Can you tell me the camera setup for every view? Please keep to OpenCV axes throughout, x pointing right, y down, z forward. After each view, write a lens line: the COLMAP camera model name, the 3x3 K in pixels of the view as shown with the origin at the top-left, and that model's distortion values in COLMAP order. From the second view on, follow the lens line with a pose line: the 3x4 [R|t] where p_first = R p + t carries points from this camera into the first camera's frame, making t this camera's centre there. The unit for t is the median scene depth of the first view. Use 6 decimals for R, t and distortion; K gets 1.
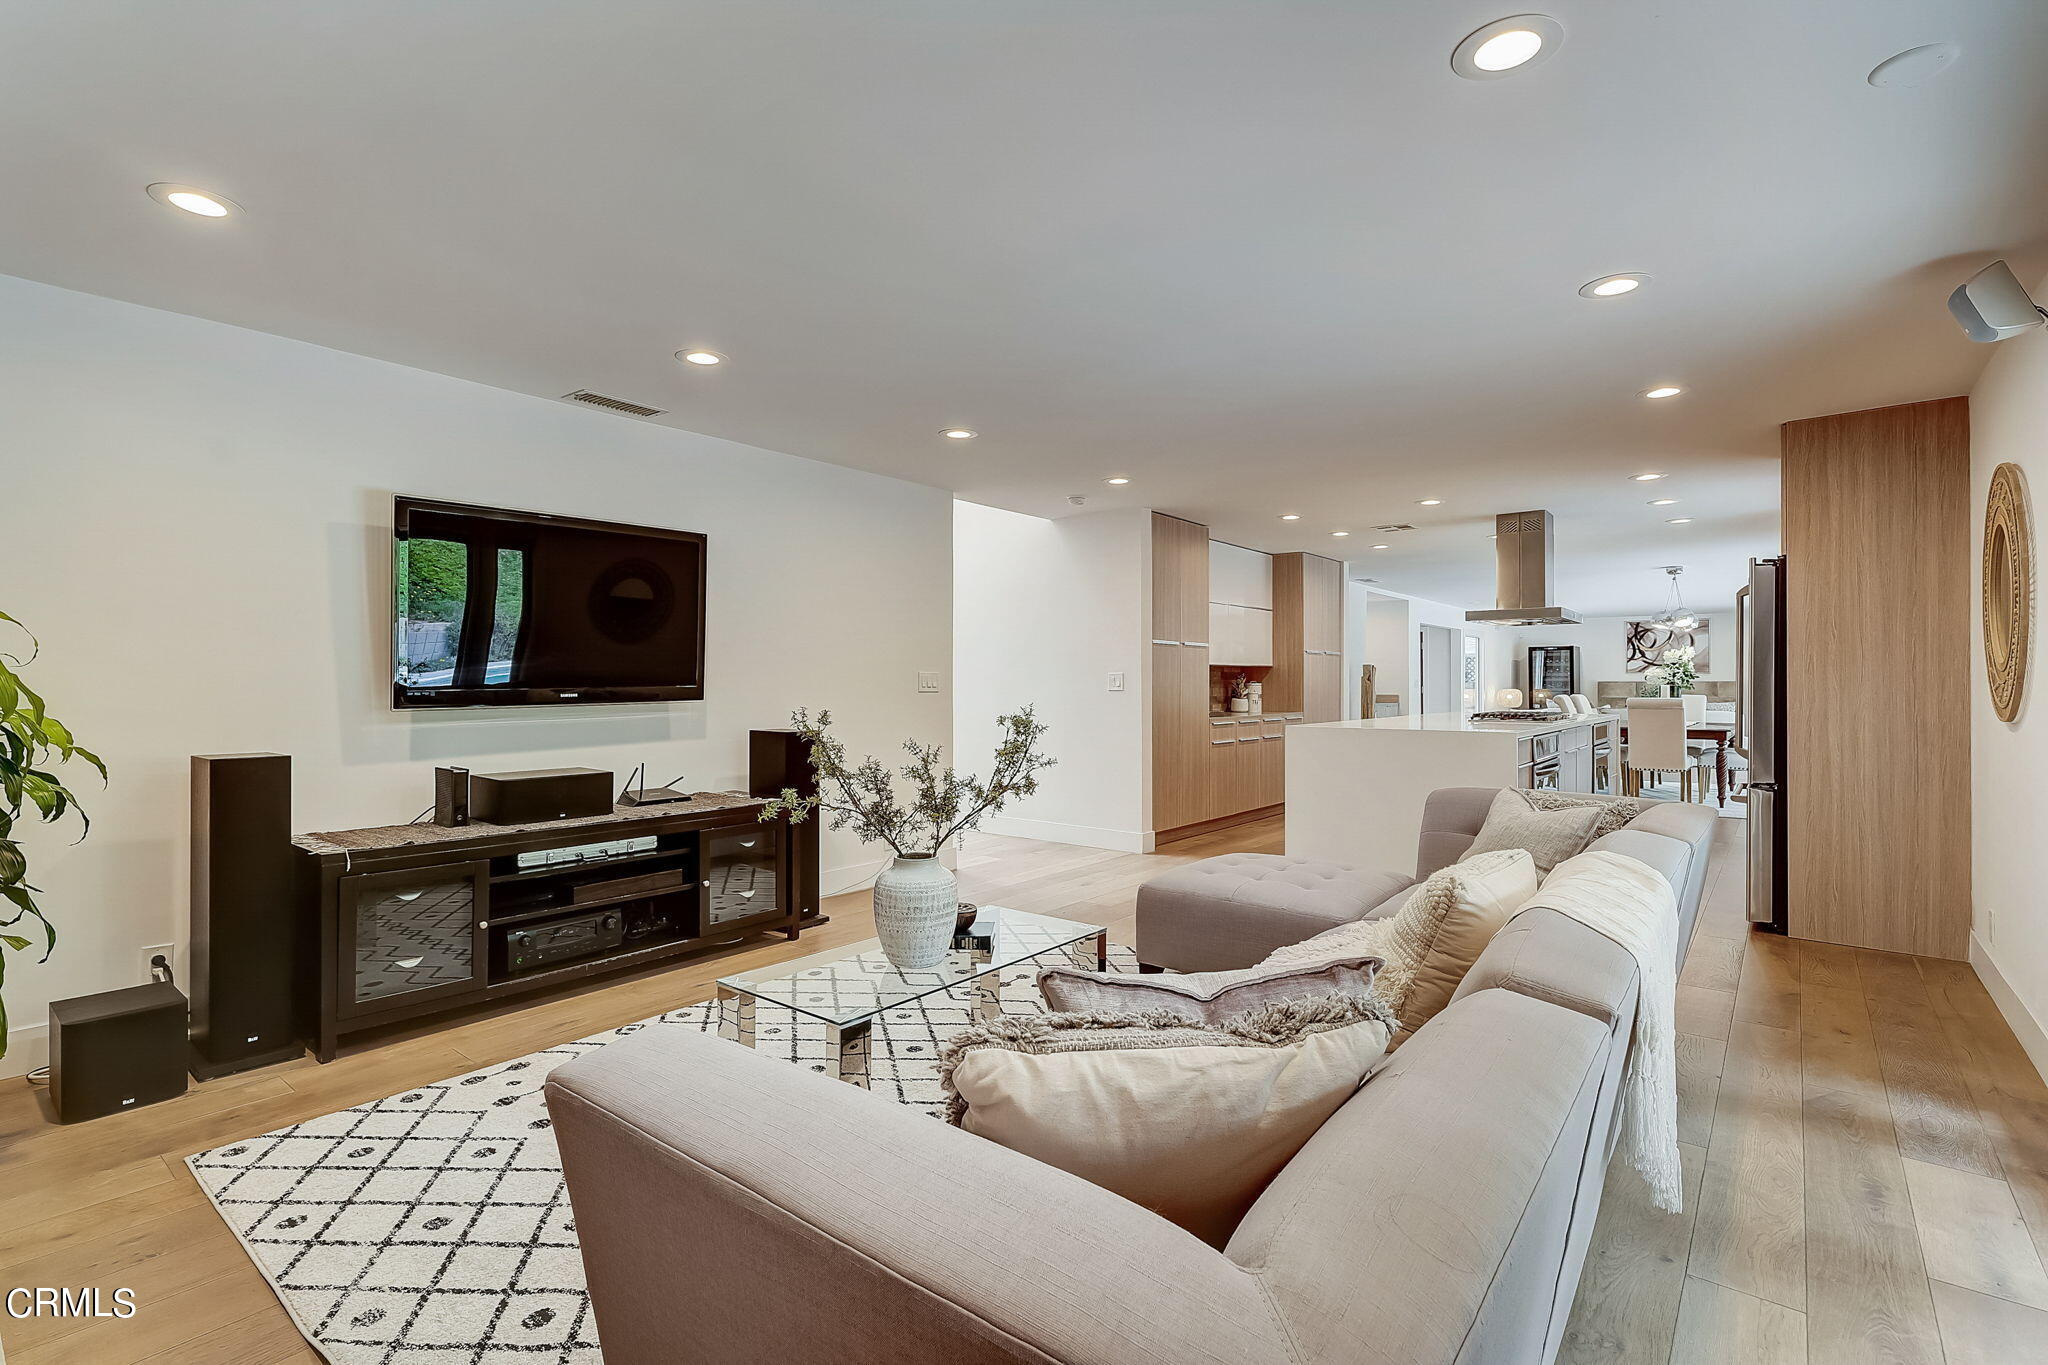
lens RADIAL K [[945.3, 0, 1022.8], [0, 945.3, 680.1], [0, 0, 1]] dist [0.001122, 0.001445]
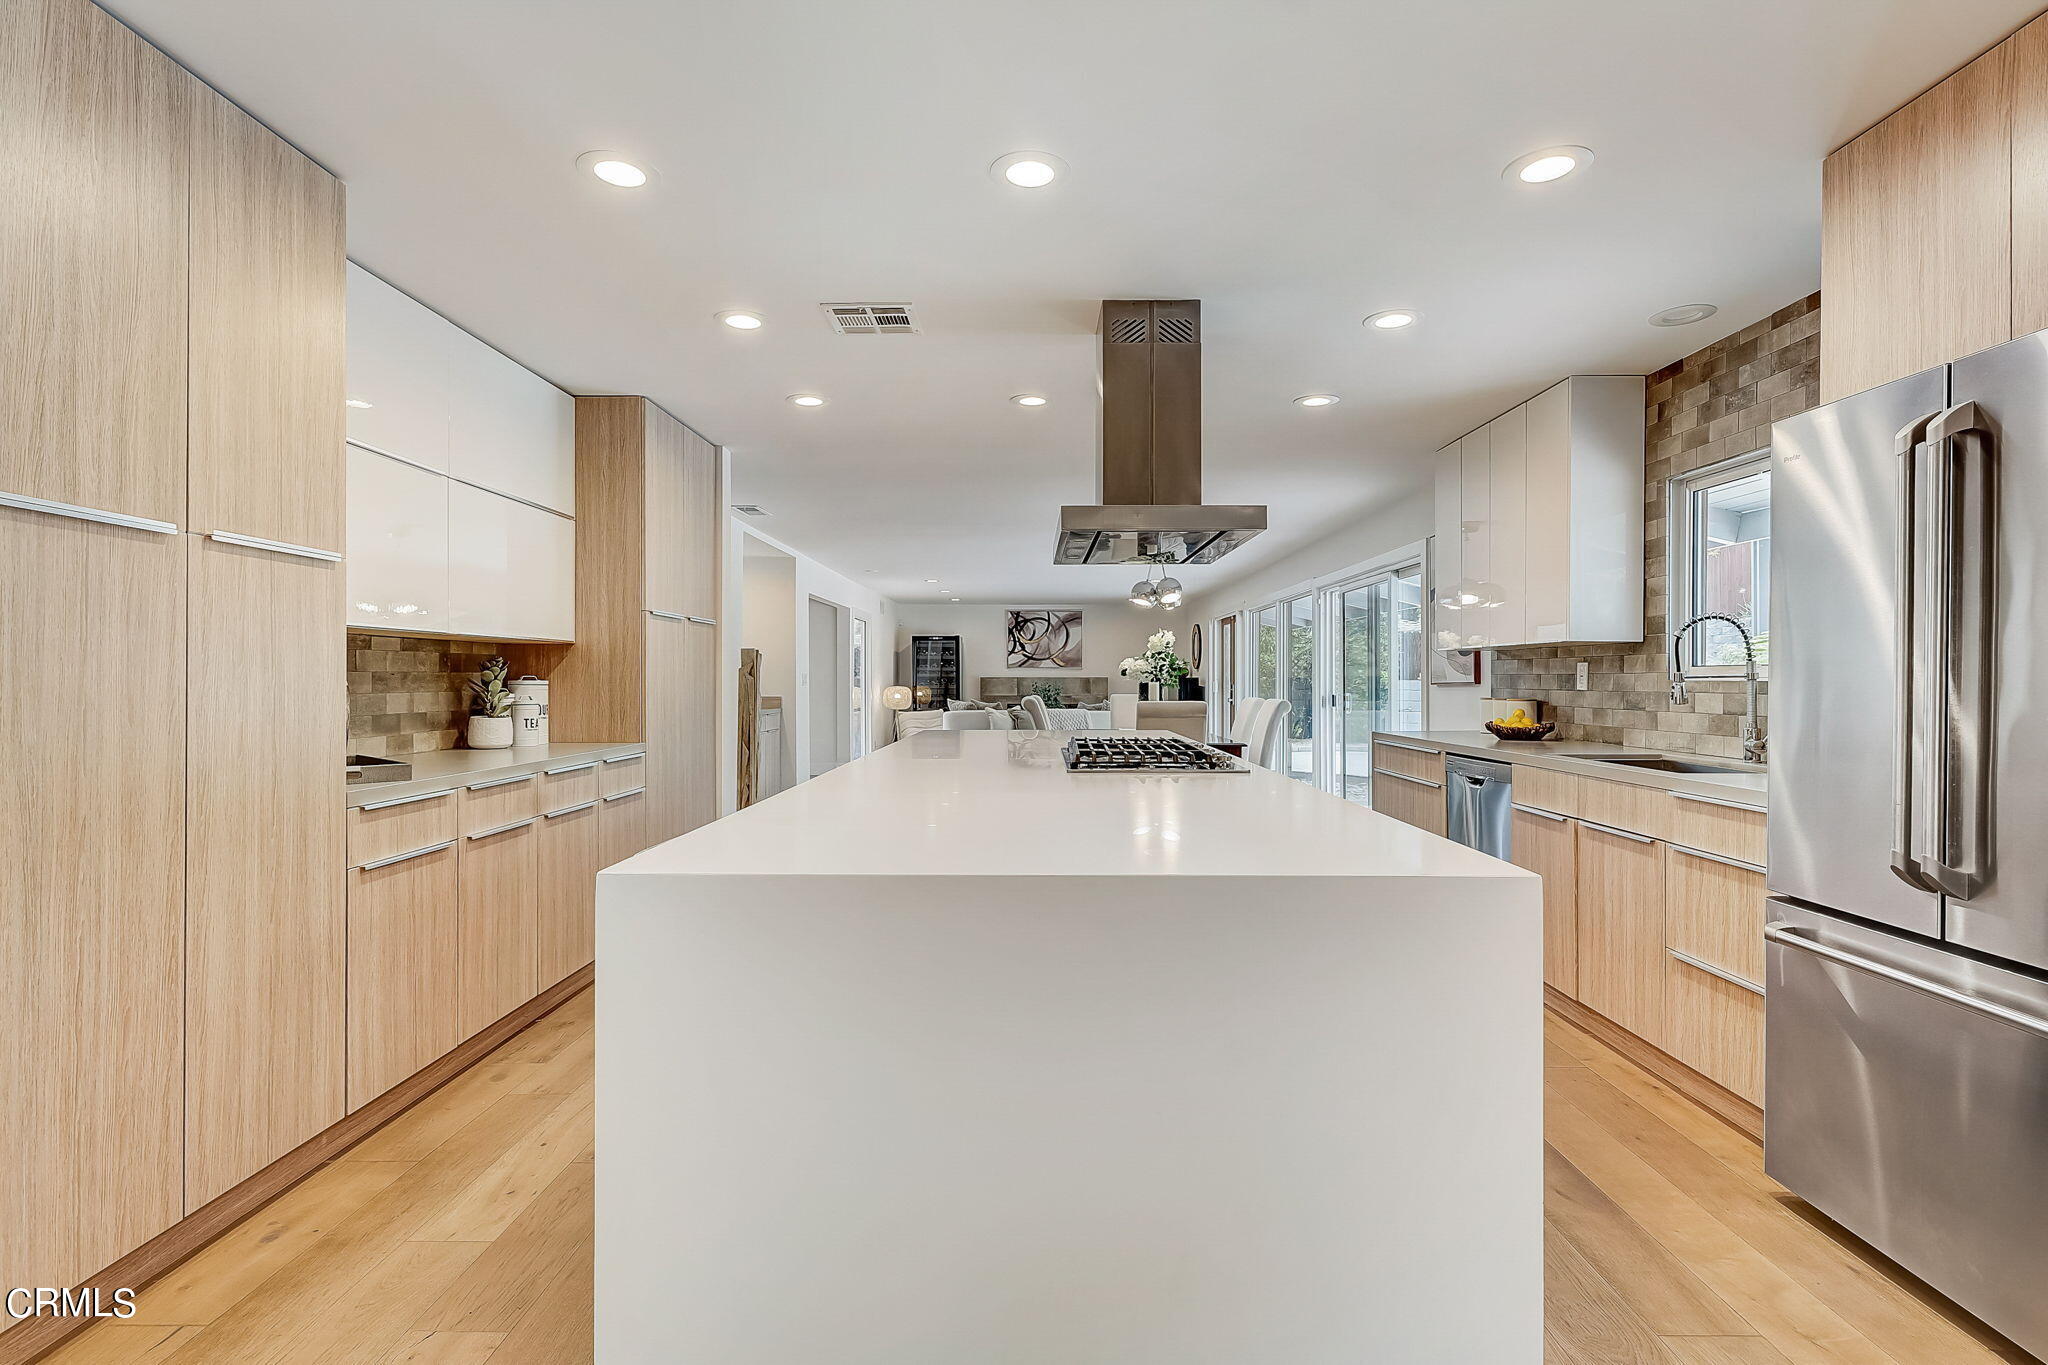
lens RADIAL K [[989.1, 0, 1021.5], [0, 989.1, 683.3], [0, 0, 1]] dist [-0.001755, 0.000213]
pose [[0.787644, -0.002512, 0.616126, 0.125879], [-0.002340, 0.999972, 0.007069, 0.000818], [-0.616126, -0.007010, 0.787616, 0.442947]]
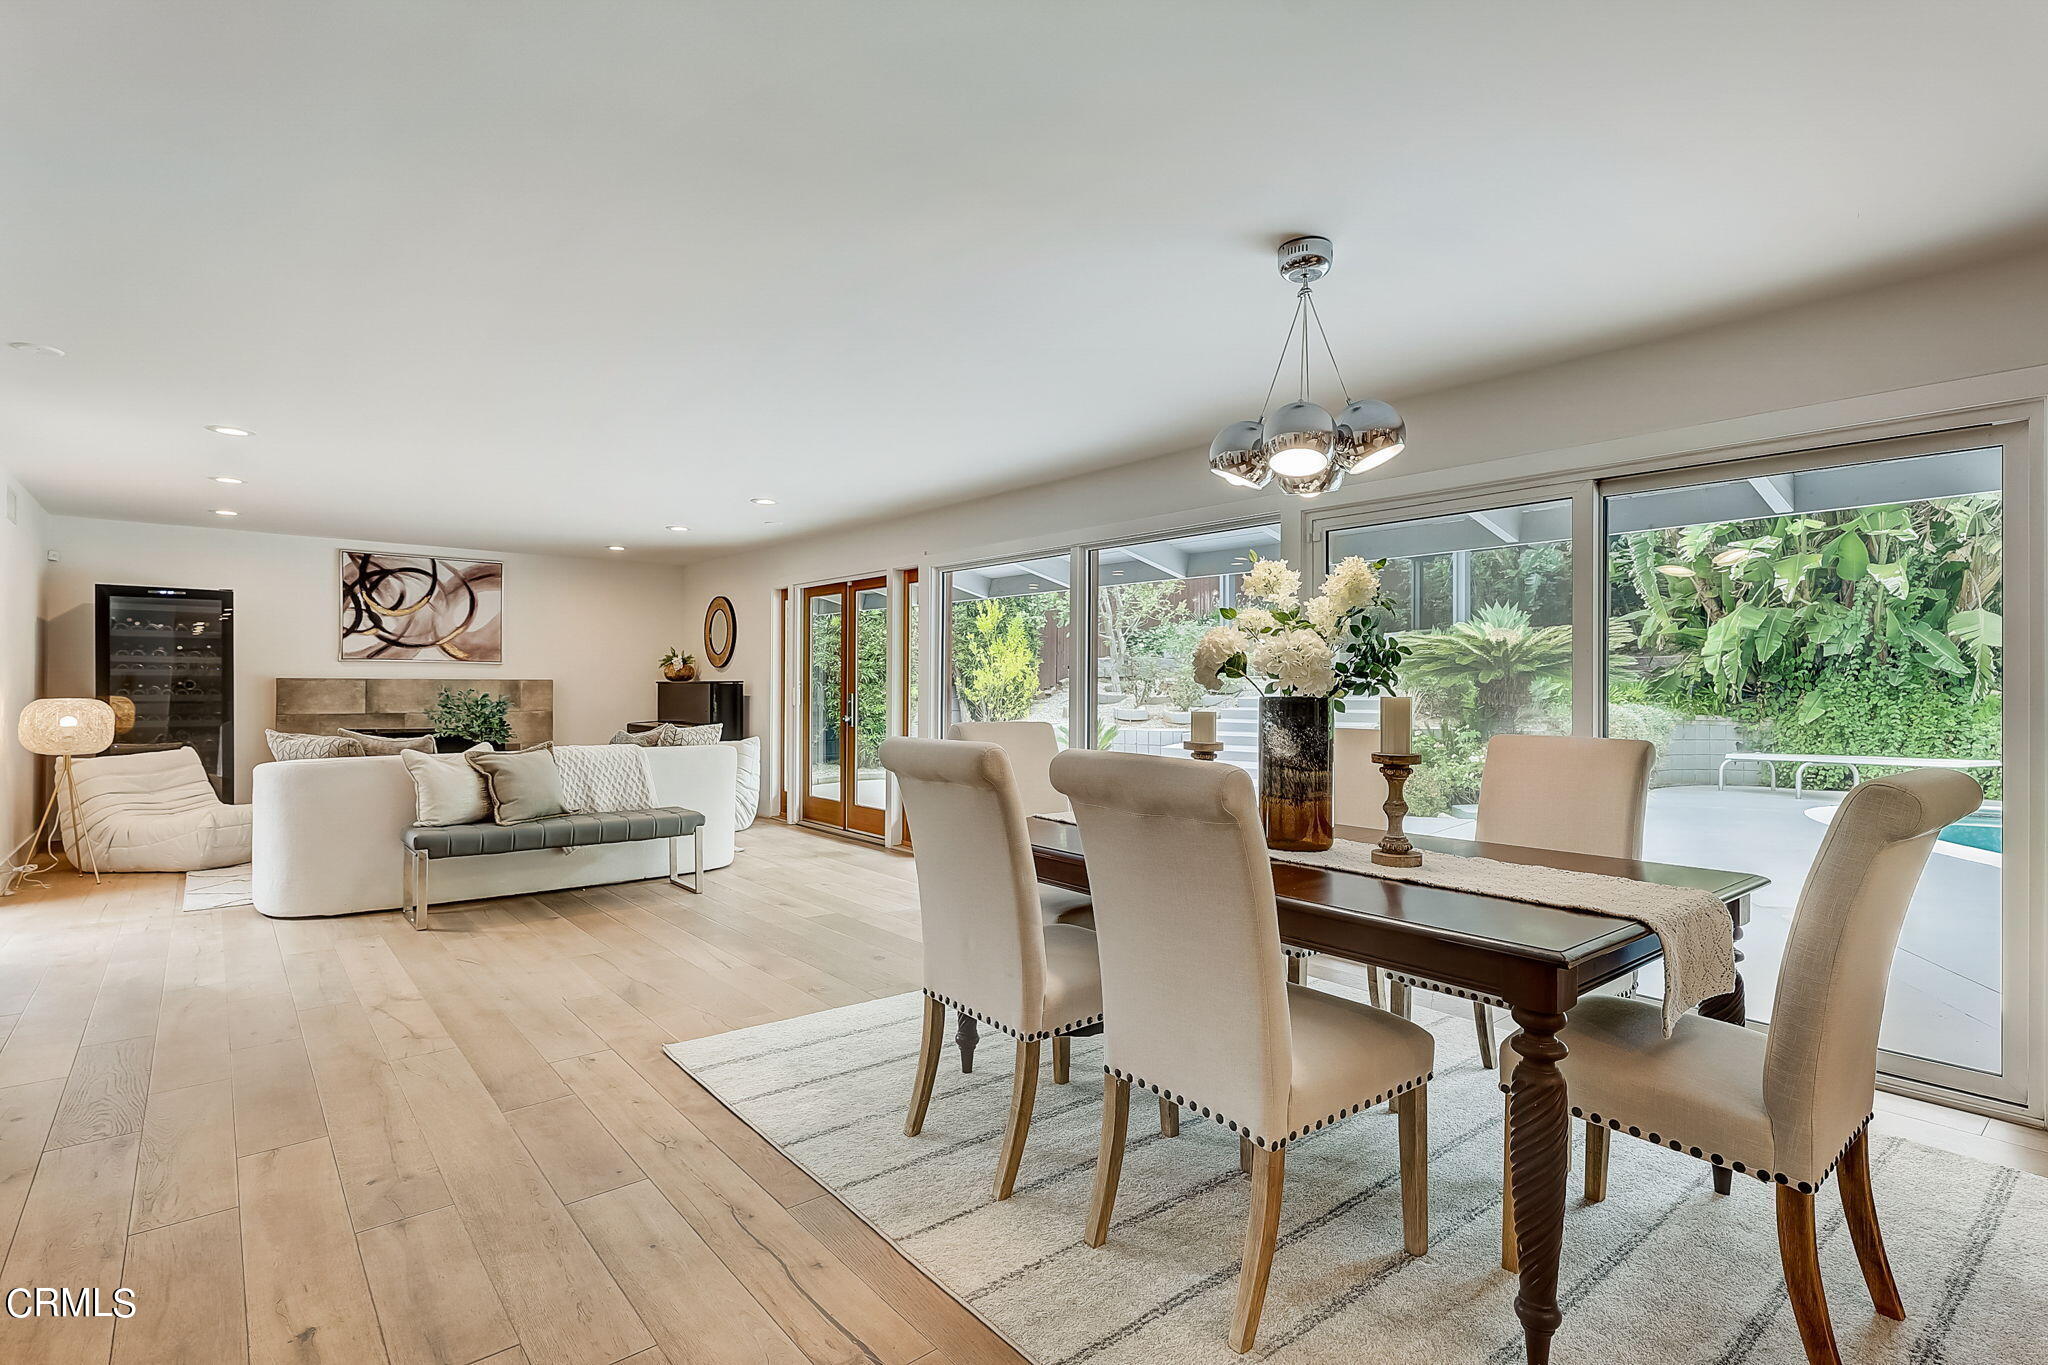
lens RADIAL K [[989.1, 0, 1037.2], [0, 989.1, 680.2], [0, 0, 1]] dist [-0.001755, 0.000213]
pose [[0.191055, 0.005436, 0.981564, 0.395584], [-0.008163, 0.999959, -0.003949, 0.002344], [-0.981545, -0.007258, 0.191091, 0.993334]]
